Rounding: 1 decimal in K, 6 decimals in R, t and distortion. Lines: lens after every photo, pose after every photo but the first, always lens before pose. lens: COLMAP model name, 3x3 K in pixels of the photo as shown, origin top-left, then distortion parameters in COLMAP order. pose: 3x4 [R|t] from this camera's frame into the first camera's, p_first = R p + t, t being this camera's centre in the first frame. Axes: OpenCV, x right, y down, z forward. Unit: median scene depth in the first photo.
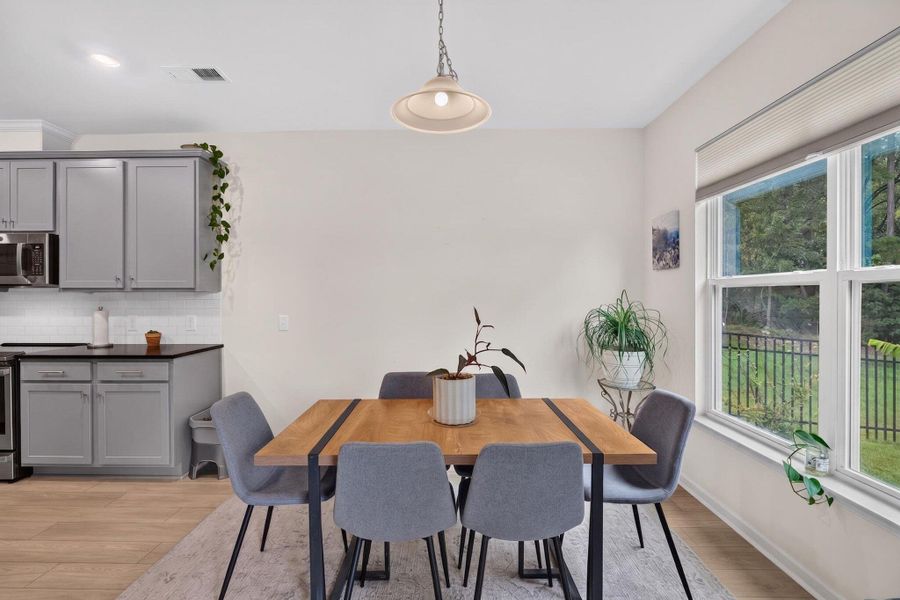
lens RADIAL K [[401.1, 0, 446.1], [0, 401.1, 299.2], [0, 0, 1]] dist [-0.011801, -0.001416]
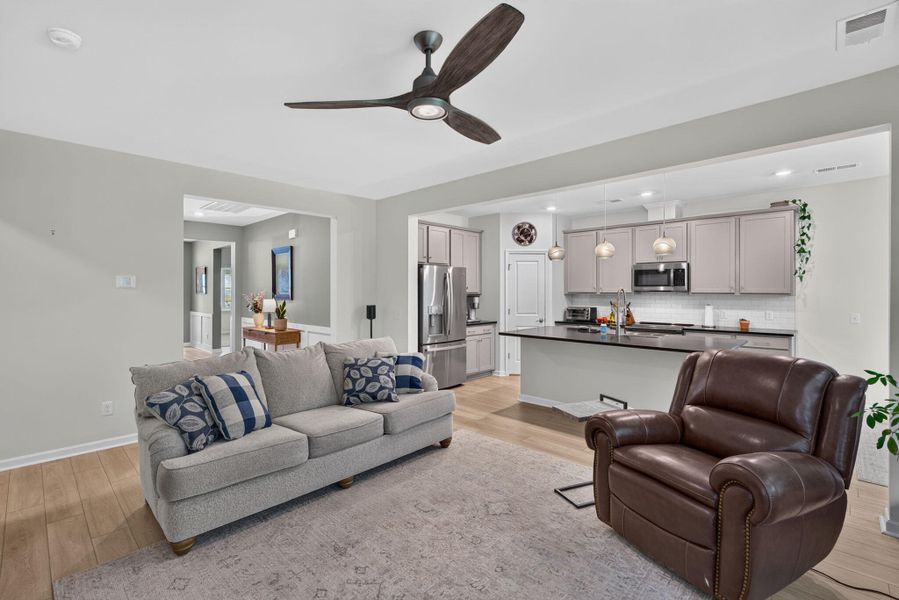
lens RADIAL K [[410.3, 0, 449.2], [0, 410.3, 297.9], [0, 0, 1]] dist [-0.001697, 0.002521]
pose [[0.755288, 0.013895, -0.655246, -0.592644], [-0.007419, 0.999892, 0.012651, -0.021110], [0.655351, -0.004694, 0.755310, -1.115388]]
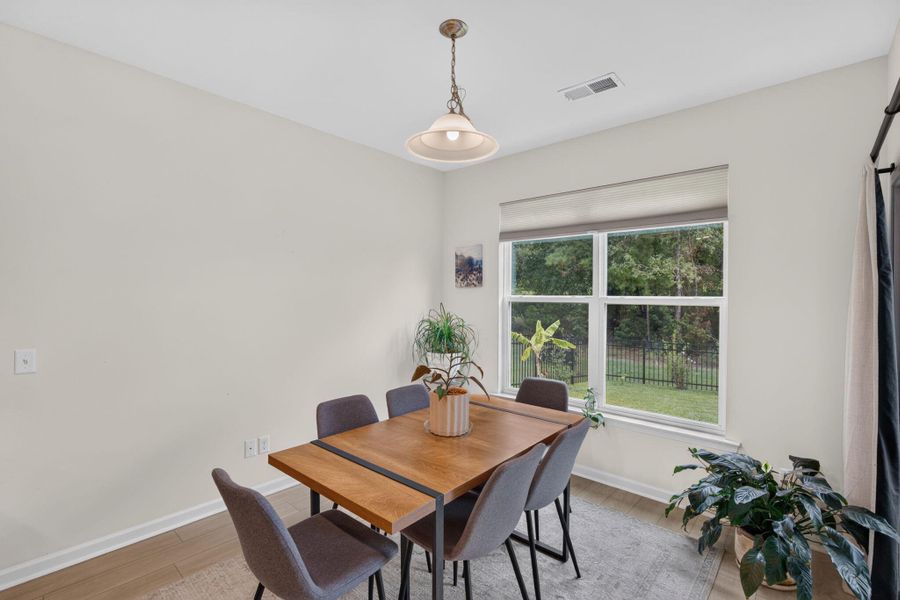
lens RADIAL K [[410.8, 0, 453.1], [0, 410.8, 296.3], [0, 0, 1]] dist [-0.001697, 0.002521]
pose [[0.639052, 0.006937, 0.769132, -0.502942], [-0.000021, 0.999959, -0.009002, -0.031705], [-0.769163, 0.005737, 0.639027, 0.174016]]
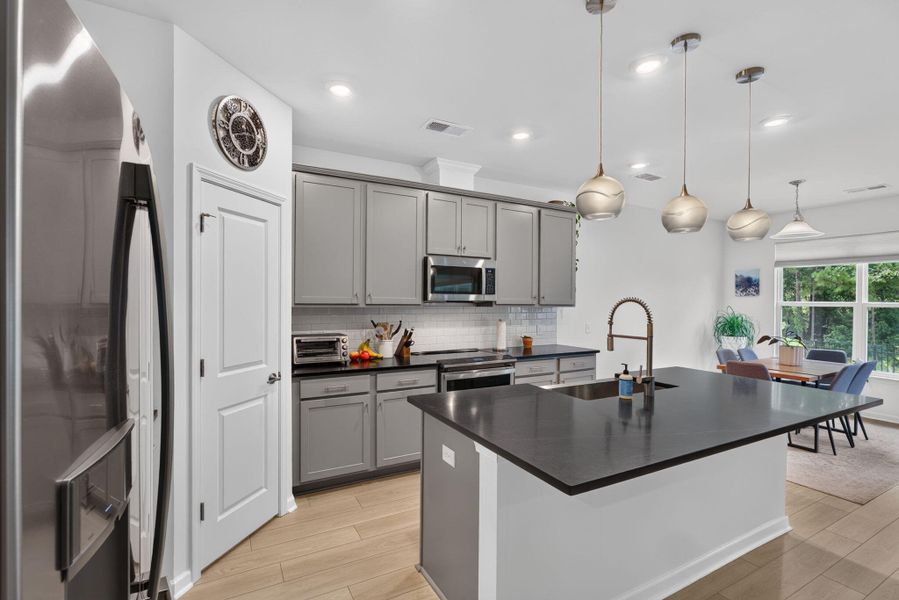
lens RADIAL K [[410.3, 0, 450.1], [0, 410.3, 305.2], [0, 0, 1]] dist [-0.001697, 0.002521]
pose [[0.860326, 0.000986, 0.509744, -1.779651], [-0.002234, 0.999996, 0.001836, -0.028166], [-0.509740, -0.002718, 0.860324, -0.033051]]
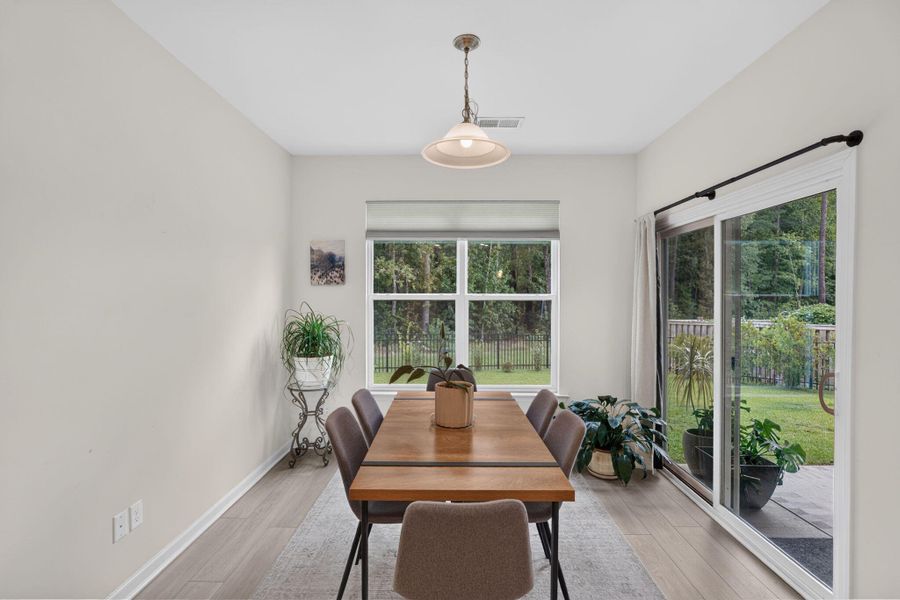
lens RADIAL K [[410.8, 0, 448.8], [0, 410.8, 296.2], [0, 0, 1]] dist [-0.001697, 0.002521]
pose [[-0.012858, -0.000098, 0.999917, -0.695473], [0.011410, 0.999935, 0.000245, -0.034994], [-0.999852, 0.011412, -0.012856, 0.626321]]
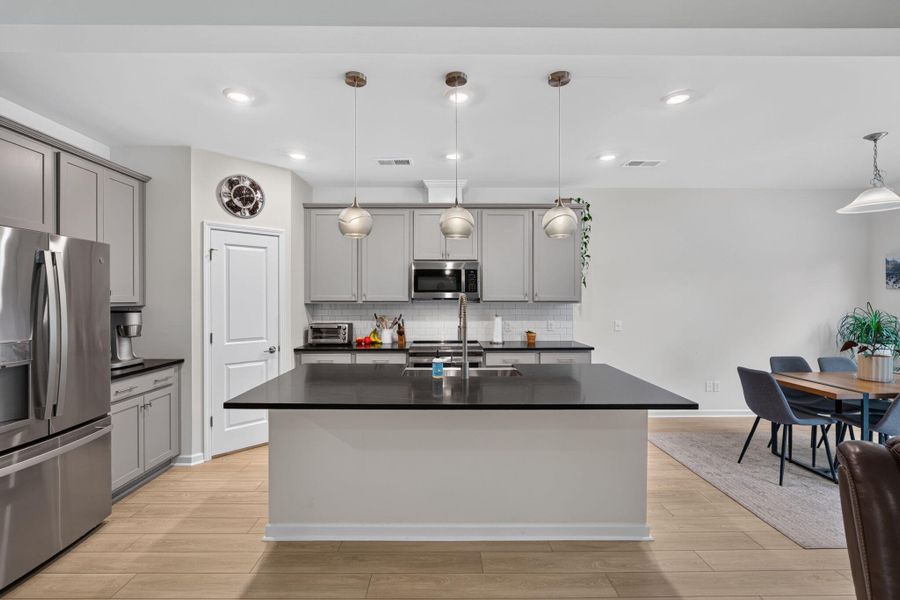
lens RADIAL K [[410.8, 0, 445.8], [0, 410.8, 298.6], [0, 0, 1]] dist [-0.001697, 0.002521]
pose [[0.999008, -0.000368, 0.044531, -1.179089], [0.000799, 0.999953, -0.009661, -0.022921], [-0.044526, 0.009687, 0.998961, -0.436951]]
